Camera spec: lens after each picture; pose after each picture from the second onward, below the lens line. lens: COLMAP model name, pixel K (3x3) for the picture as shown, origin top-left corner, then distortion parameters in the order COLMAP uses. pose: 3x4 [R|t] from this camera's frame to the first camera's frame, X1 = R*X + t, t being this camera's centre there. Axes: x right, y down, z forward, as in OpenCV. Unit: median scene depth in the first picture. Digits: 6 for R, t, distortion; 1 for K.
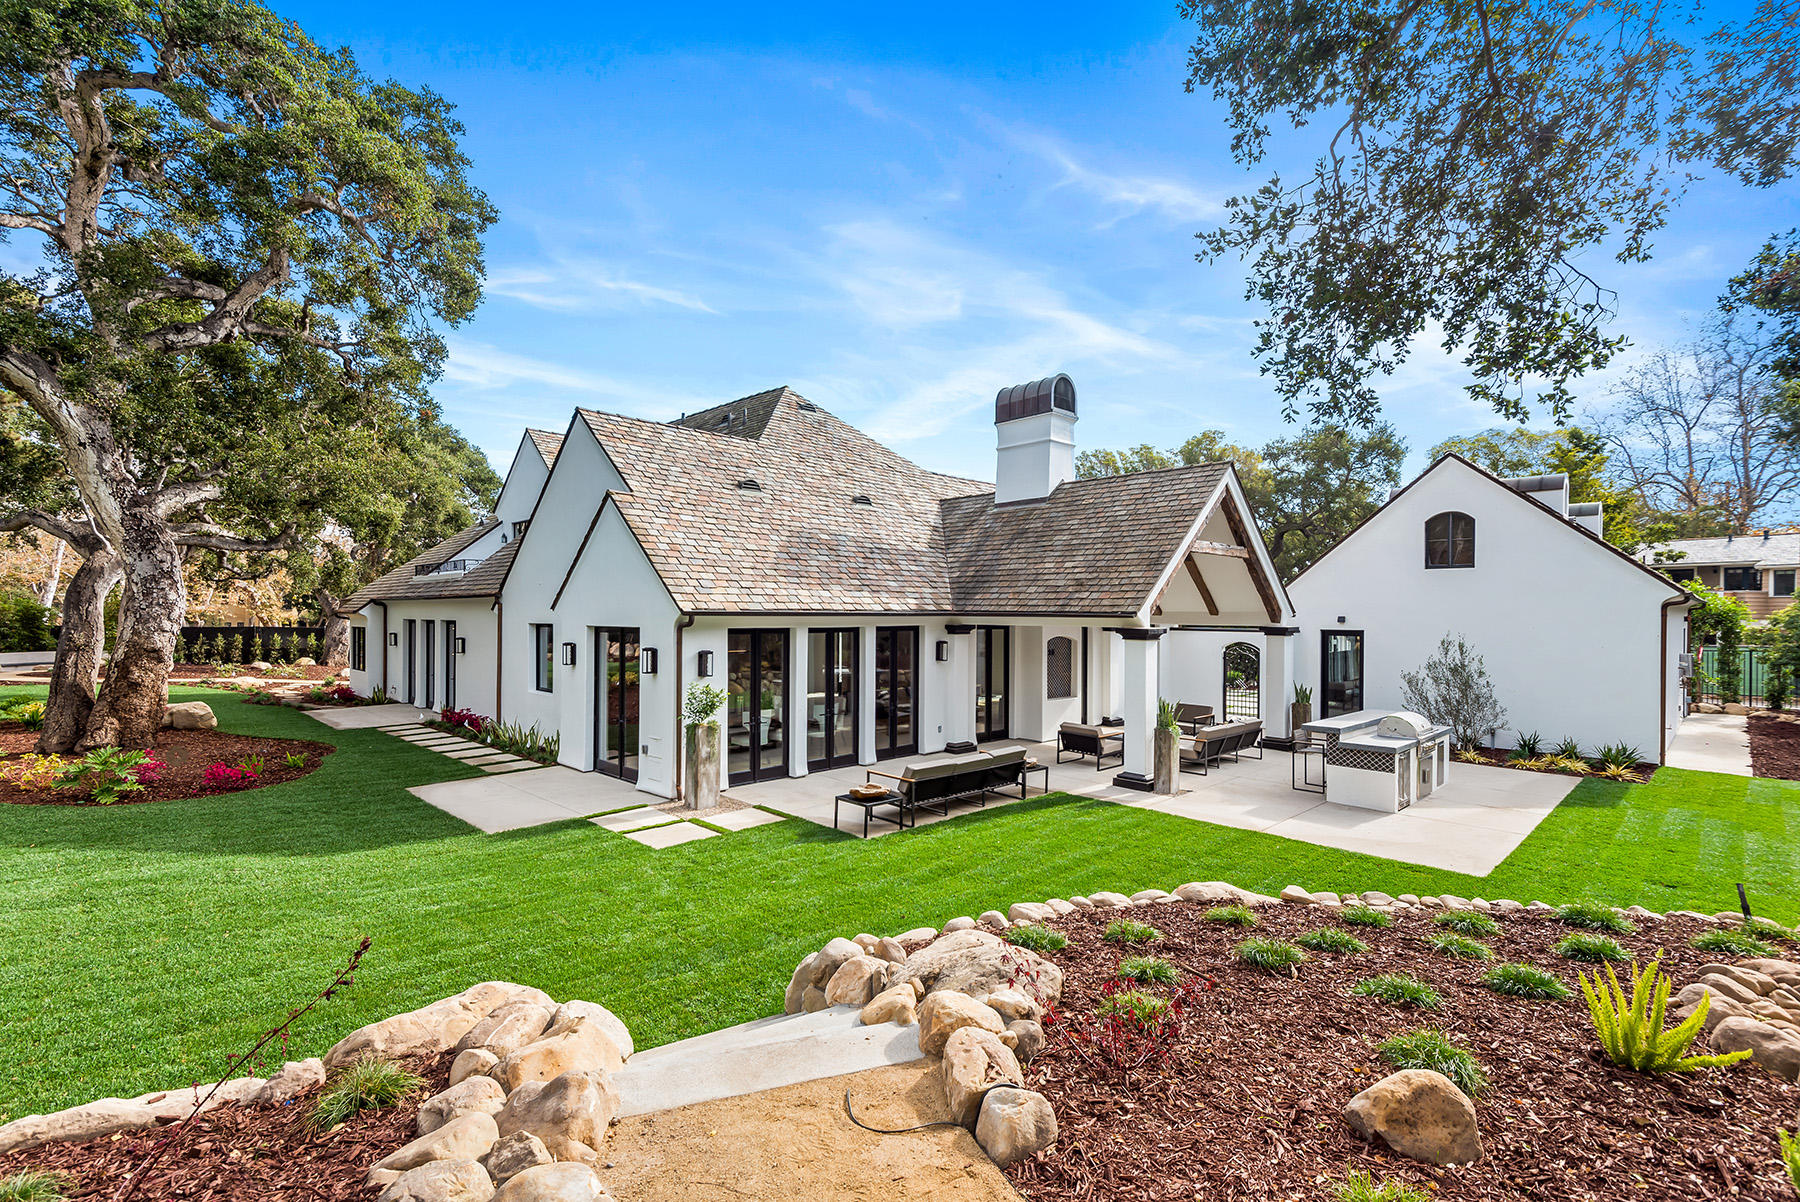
lens RADIAL K [[818.1, 0, 900.0], [0, 818.1, 601.0], [0, 0, 1]] dist [0.033151, -0.009080]
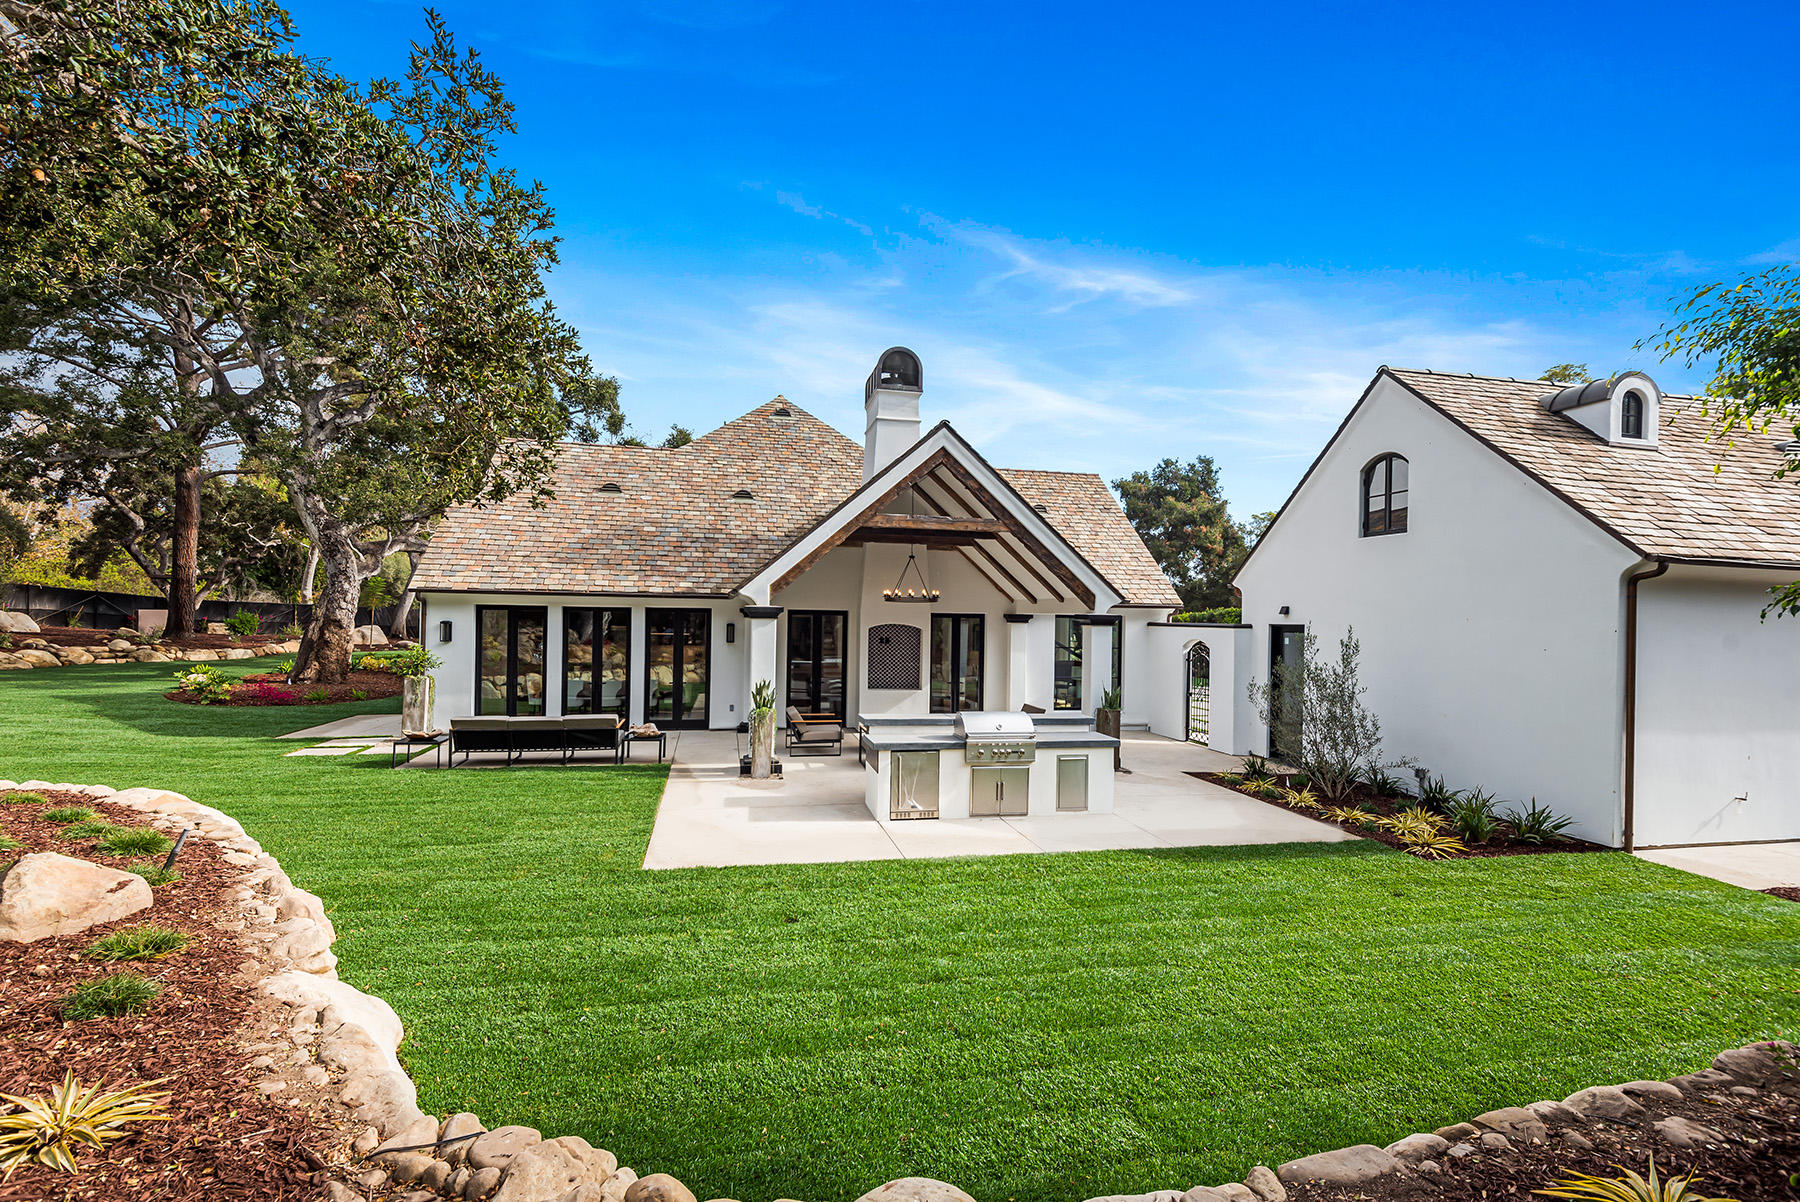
lens RADIAL K [[828.0, 0, 911.4], [0, 828.0, 602.6], [0, 0, 1]] dist [0.048952, -0.028964]
pose [[0.845453, 0.000581, -0.534049, 0.780807], [-0.007126, 0.999923, -0.010192, 0.030168], [0.534002, 0.012422, 0.845392, 0.216881]]
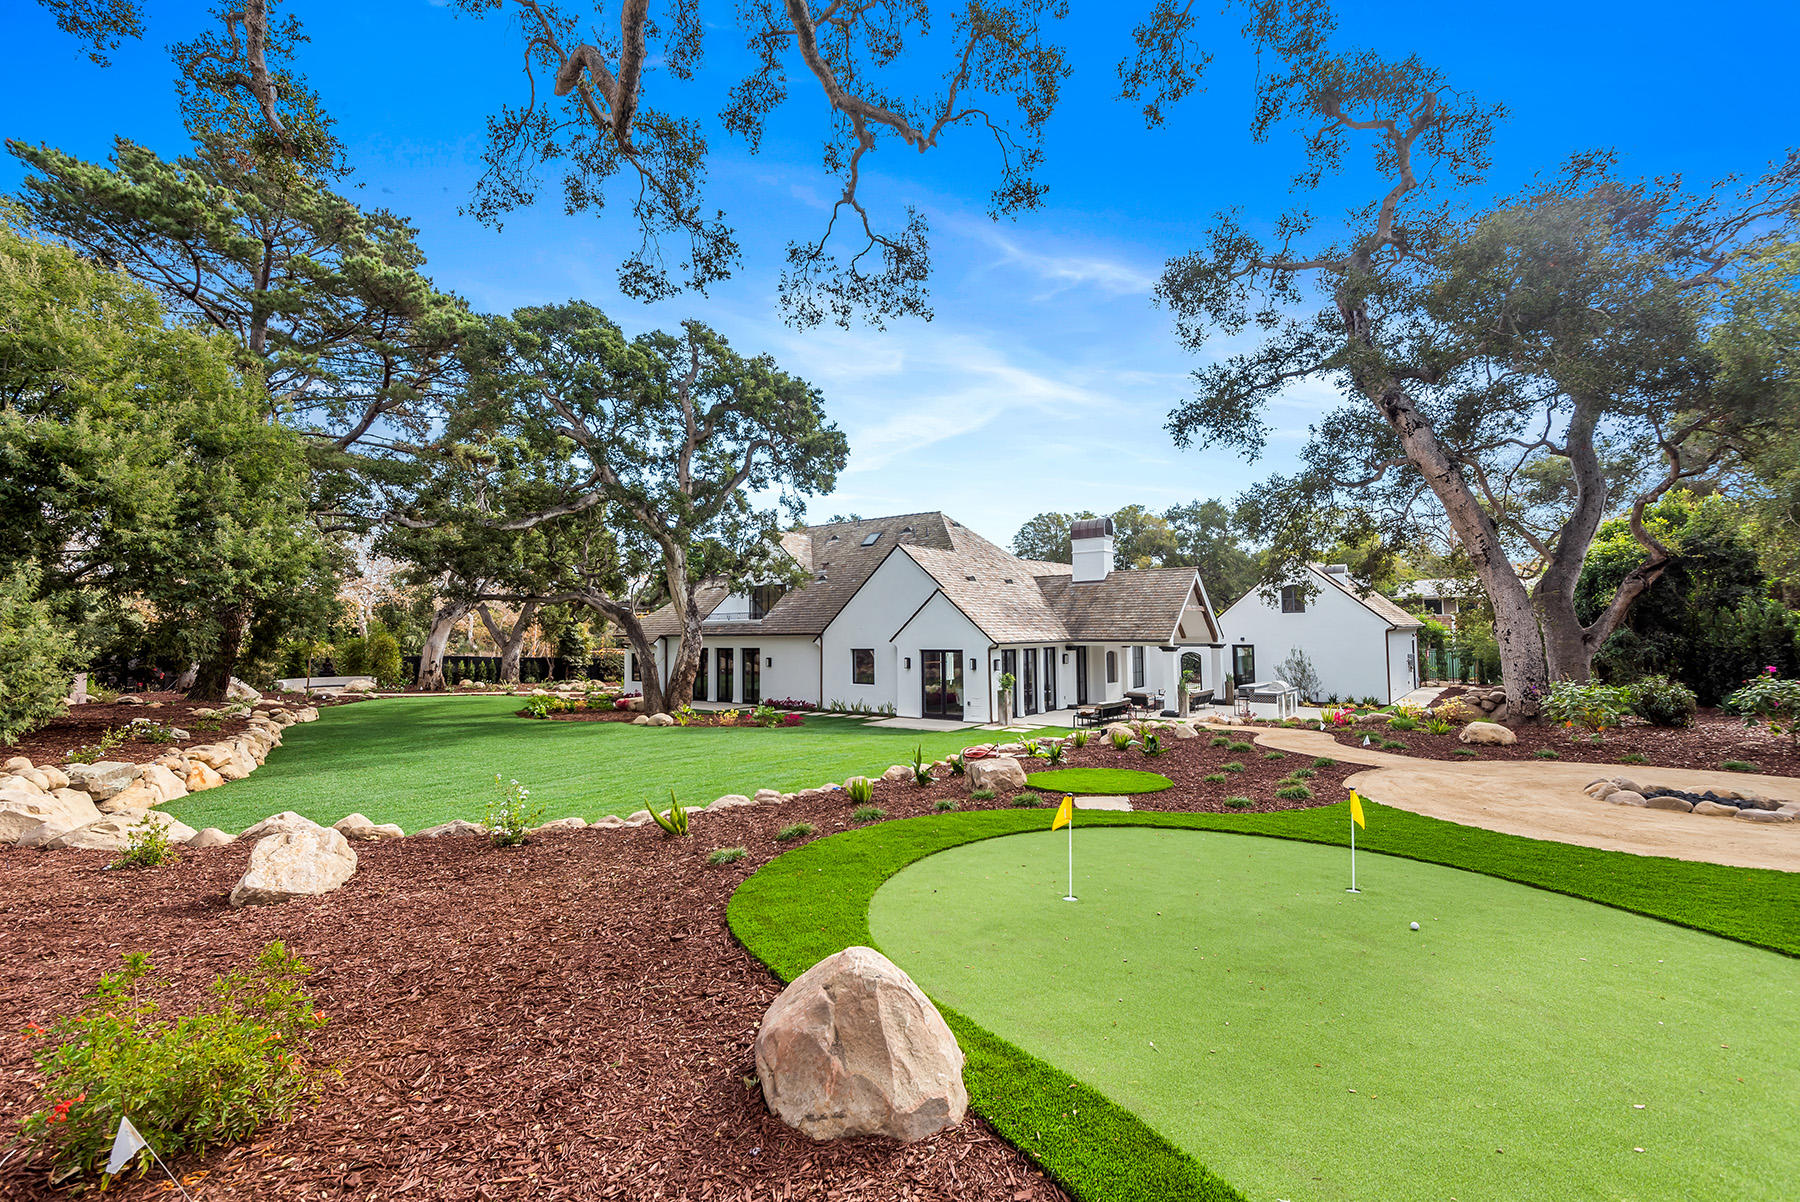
lens RADIAL K [[804.4, 0, 895.0], [0, 804.4, 591.9], [0, 0, 1]] dist [0.038426, -0.016421]
pose [[0.991513, -0.010349, 0.129598, -0.606229], [0.014821, 0.999326, -0.033595, -0.043031], [-0.129163, 0.035231, 0.990997, -0.909058]]
